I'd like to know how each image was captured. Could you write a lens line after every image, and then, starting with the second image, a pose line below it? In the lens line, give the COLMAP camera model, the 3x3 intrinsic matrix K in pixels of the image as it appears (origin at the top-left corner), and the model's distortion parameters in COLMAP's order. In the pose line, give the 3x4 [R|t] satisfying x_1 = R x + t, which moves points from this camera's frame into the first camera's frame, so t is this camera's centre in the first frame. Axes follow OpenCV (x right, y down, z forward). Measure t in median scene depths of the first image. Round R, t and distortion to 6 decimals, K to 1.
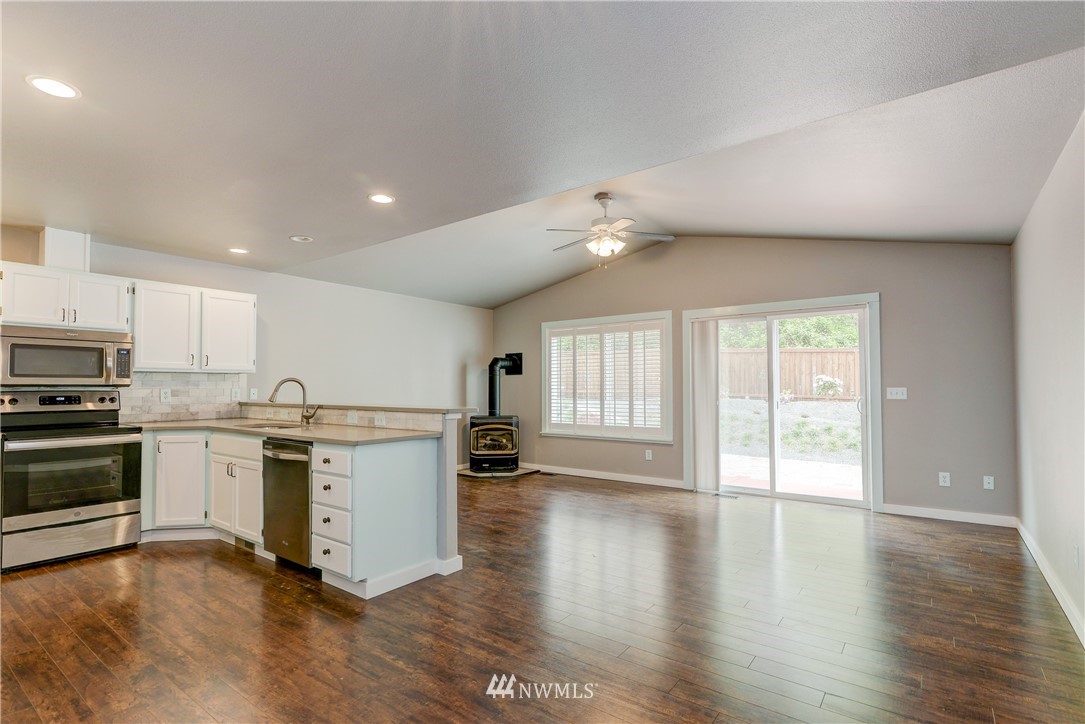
lens RADIAL K [[524.5, 0, 539.5], [0, 524.5, 366.5], [0, 0, 1]] dist [-0.002403, 0.000209]
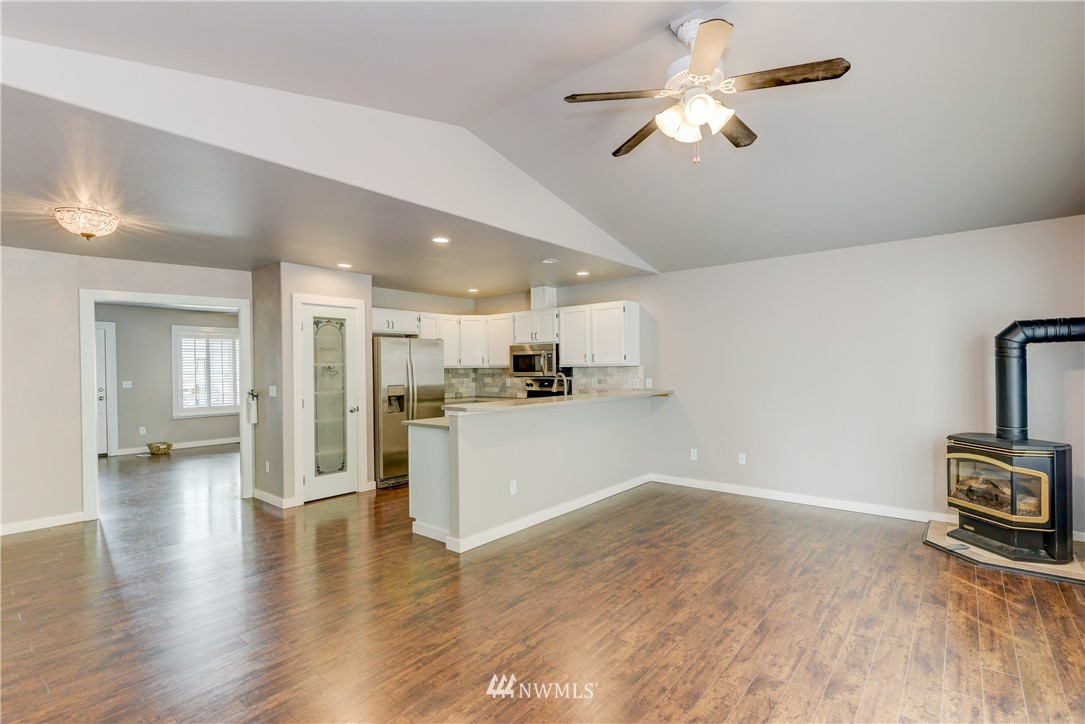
lens RADIAL K [[502.2, 0, 540.9], [0, 502.2, 370.1], [0, 0, 1]] dist [-0.000592, -0.000013]
pose [[-0.048165, 0.009949, -0.998790, 0.481693], [0.052646, 0.998586, 0.007408, 0.002030], [0.997451, -0.052225, -0.048620, 0.671119]]
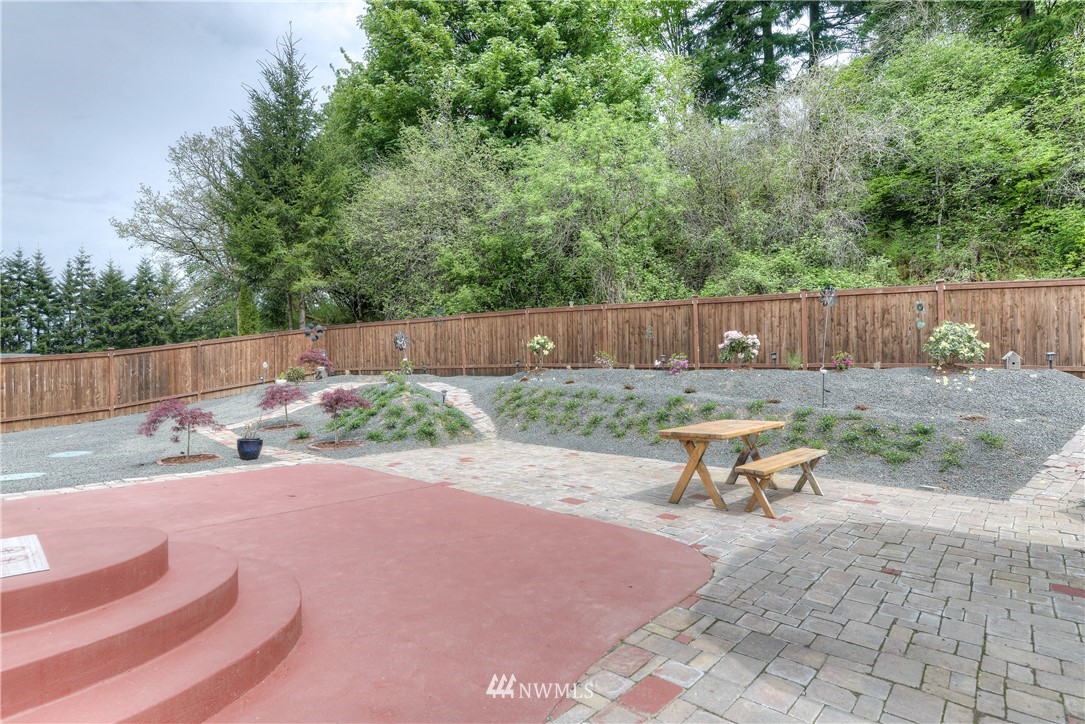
lens RADIAL K [[558.9, 0, 540.0], [0, 558.9, 374.0], [0, 0, 1]] dist [0.003418, -0.000009]
pose [[0.991572, -0.012571, -0.128949, 0.889231], [0.017331, 0.999207, 0.035858, 0.095615], [0.128396, -0.037791, 0.991003, 0.579007]]
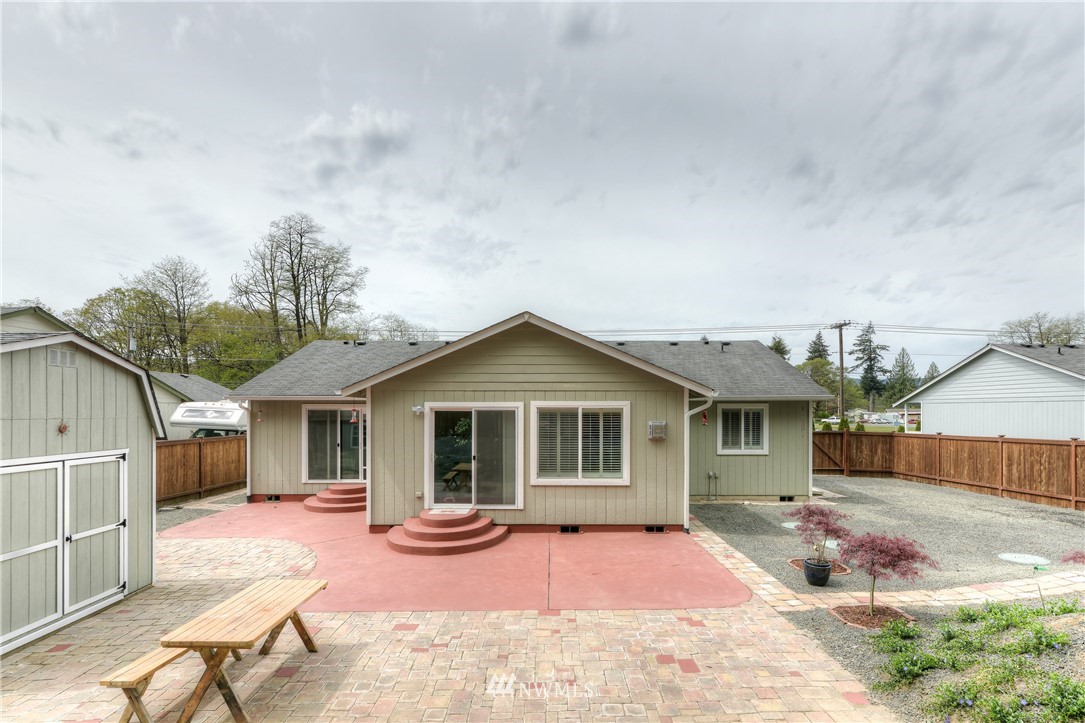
lens RADIAL K [[516.1, 0, 552.9], [0, 516.1, 412.3], [0, 0, 1]] dist [0.001465, 0.001057]
pose [[-0.792299, 0.005509, -0.610108, 1.174156], [0.025762, 0.999370, -0.024431, -0.027479], [0.609589, -0.035074, -0.791942, 2.316431]]
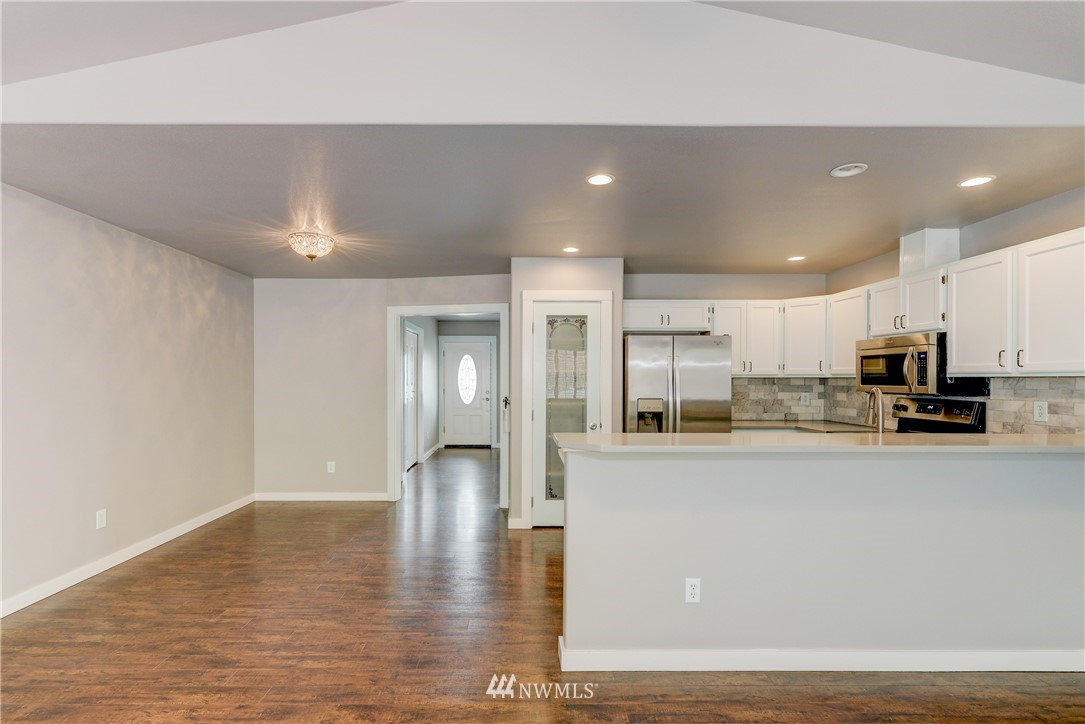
lens RADIAL K [[520.9, 0, 523.0], [0, 520.9, 386.4], [0, 0, 1]] dist [-0.000541, -0.000314]
pose [[-0.794920, 0.011236, -0.606610, 0.165513], [0.025881, 0.999546, -0.015402, 0.011802], [0.606161, -0.027943, -0.794851, 0.822369]]
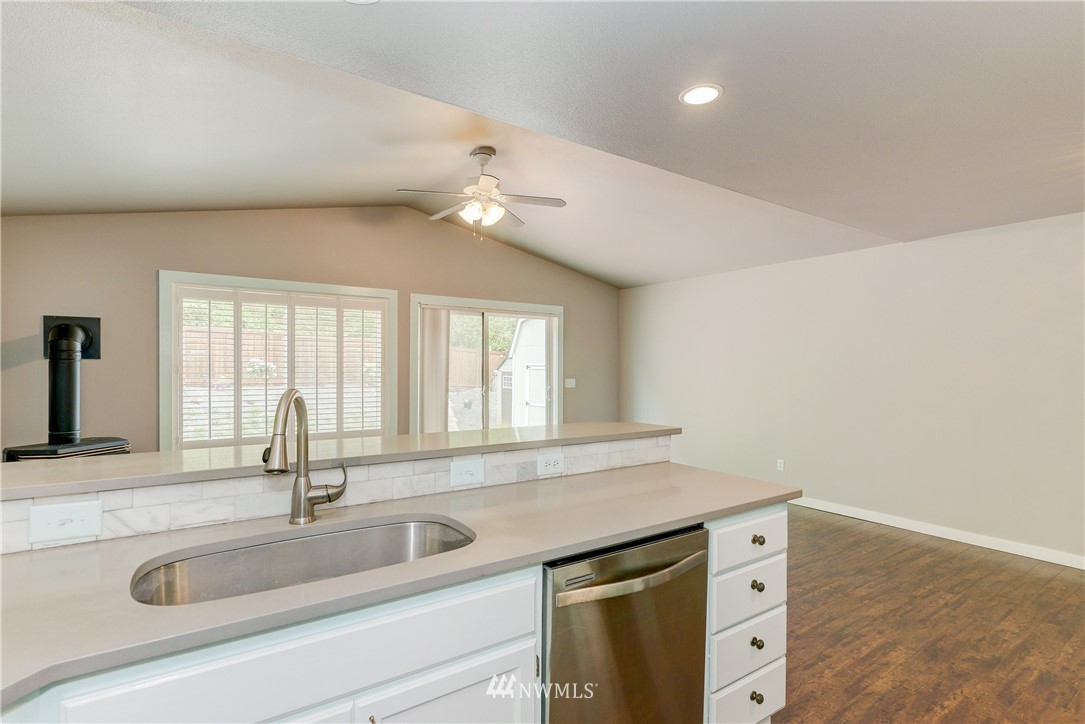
lens RADIAL K [[524.5, 0, 539.5], [0, 524.5, 366.5], [0, 0, 1]] dist [-0.002403, 0.000209]
pose [[0.315736, 0.004630, 0.948836, -0.485176], [-0.042034, 0.999075, 0.009112, -0.000562], [-0.947916, -0.042760, 0.315639, 0.503081]]
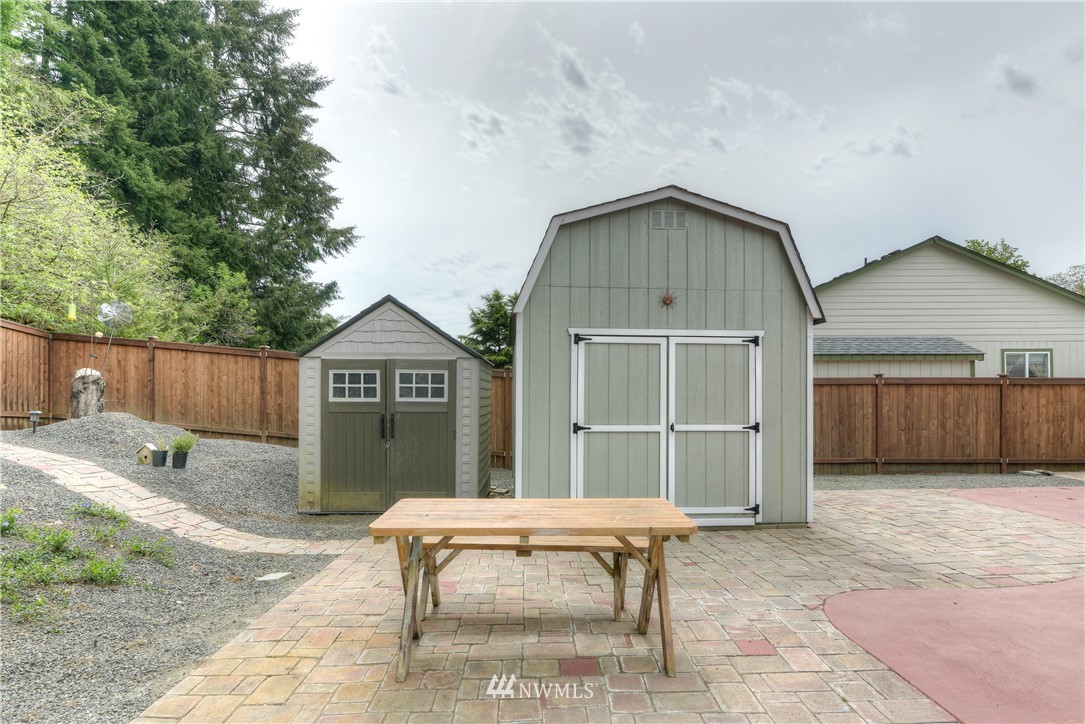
lens RADIAL K [[588.9, 0, 550.0], [0, 588.9, 389.2], [0, 0, 1]] dist [-0.002865, -0.000940]
pose [[-0.621341, 0.017587, 0.783343, 0.701260], [-0.025483, 0.998766, -0.042636, 0.139409], [-0.783126, -0.046453, -0.620126, 1.760680]]
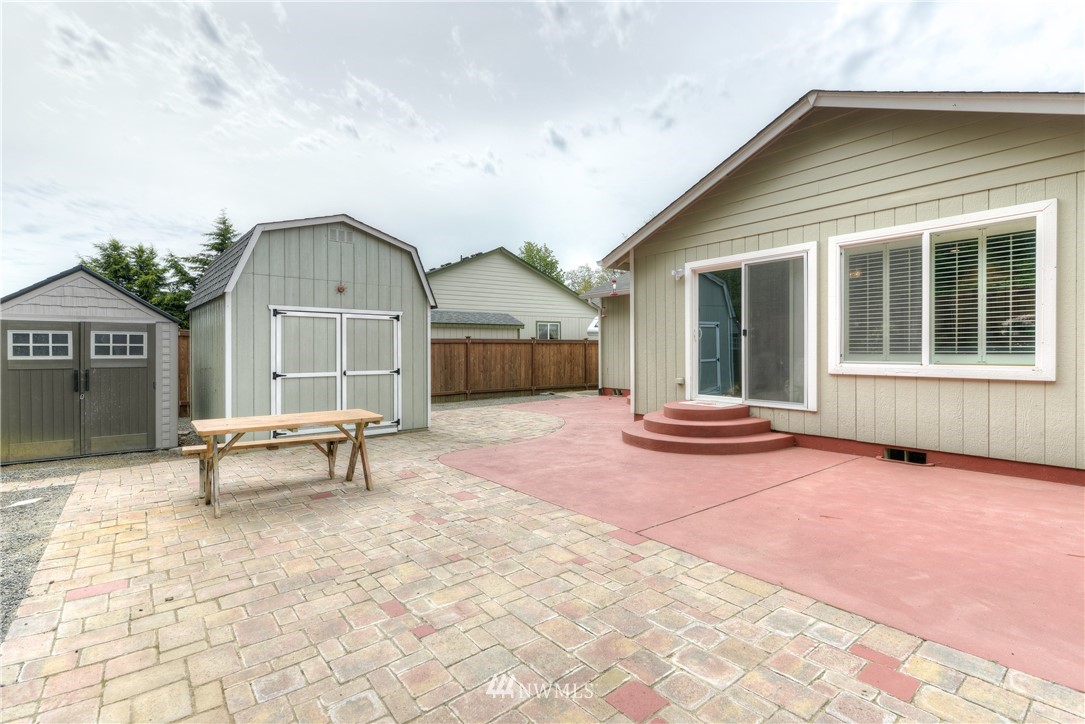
lens RADIAL K [[509.3, 0, 541.0], [0, 509.3, 350.2], [0, 0, 1]] dist [-0.003181, -0.000191]
pose [[-0.965646, 0.011066, 0.259625, 0.539142], [0.001544, 0.999320, -0.036850, 0.145528], [-0.259856, -0.035183, -0.965006, 2.084457]]
